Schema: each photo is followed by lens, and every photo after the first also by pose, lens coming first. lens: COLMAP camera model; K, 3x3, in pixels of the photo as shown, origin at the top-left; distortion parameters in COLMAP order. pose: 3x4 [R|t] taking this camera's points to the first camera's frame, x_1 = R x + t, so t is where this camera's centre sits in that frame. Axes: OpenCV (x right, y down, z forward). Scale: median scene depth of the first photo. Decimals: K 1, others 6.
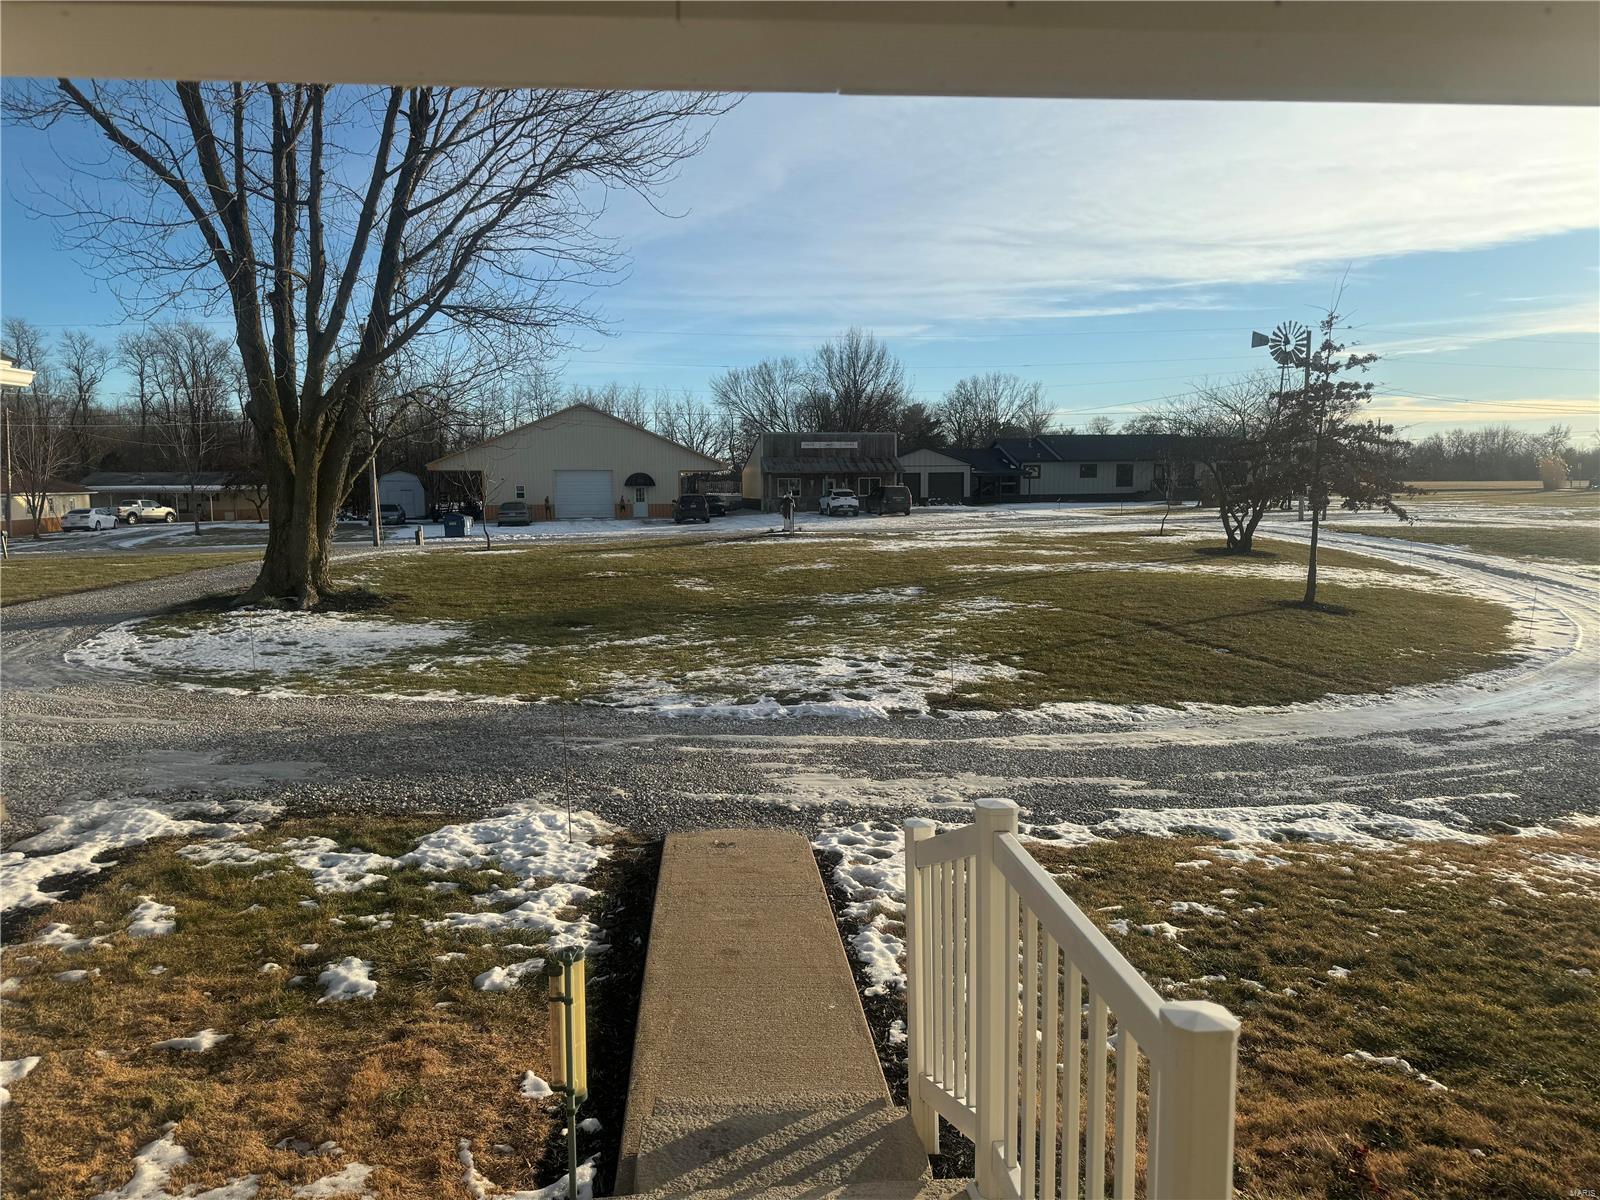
lens RADIAL K [[1115.2, 0, 800.0], [0, 1115.2, 600.0], [0, 0, 1]] dist [0.125048, -0.131884]
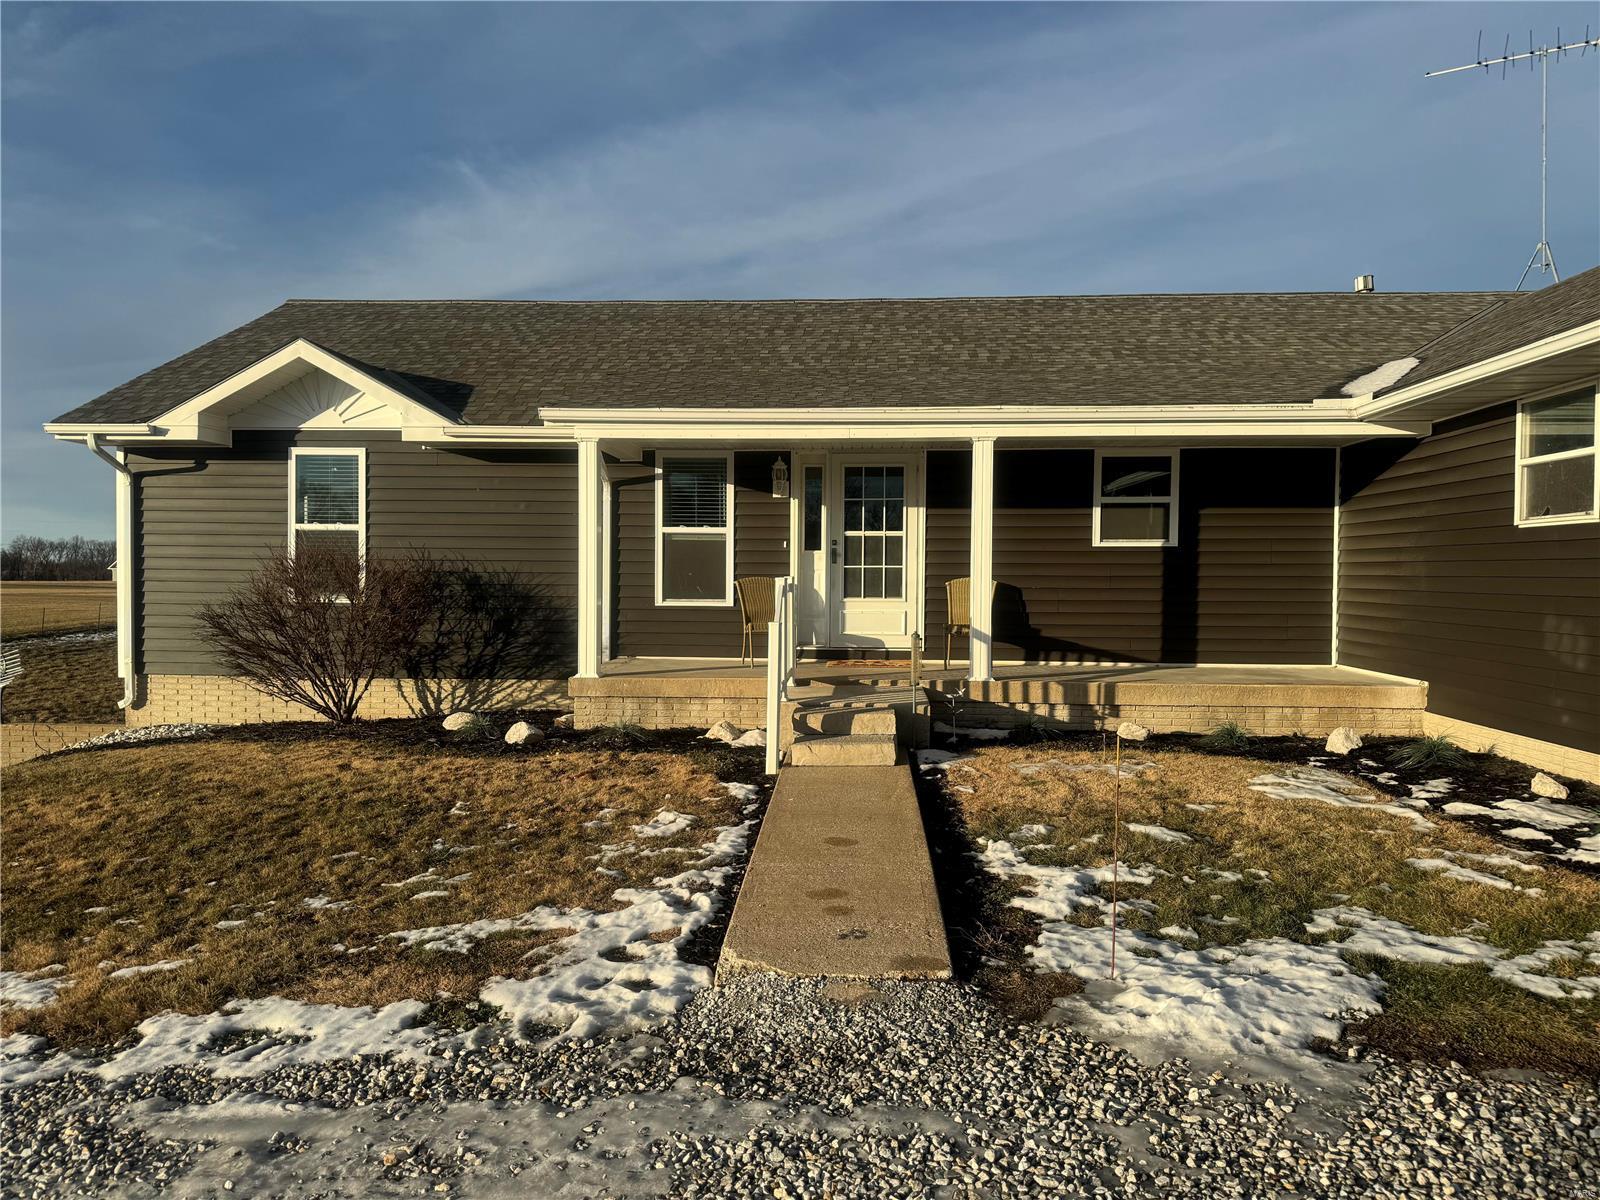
lens RADIAL K [[1115.2, 0, 800.0], [0, 1115.2, 600.0], [0, 0, 1]] dist [0.125048, -0.131884]
pose [[-0.991135, -0.004803, 0.132771, -0.129253], [0.012966, 0.991079, 0.132641, -0.070084], [-0.132224, 0.133186, -0.982231, 1.716524]]
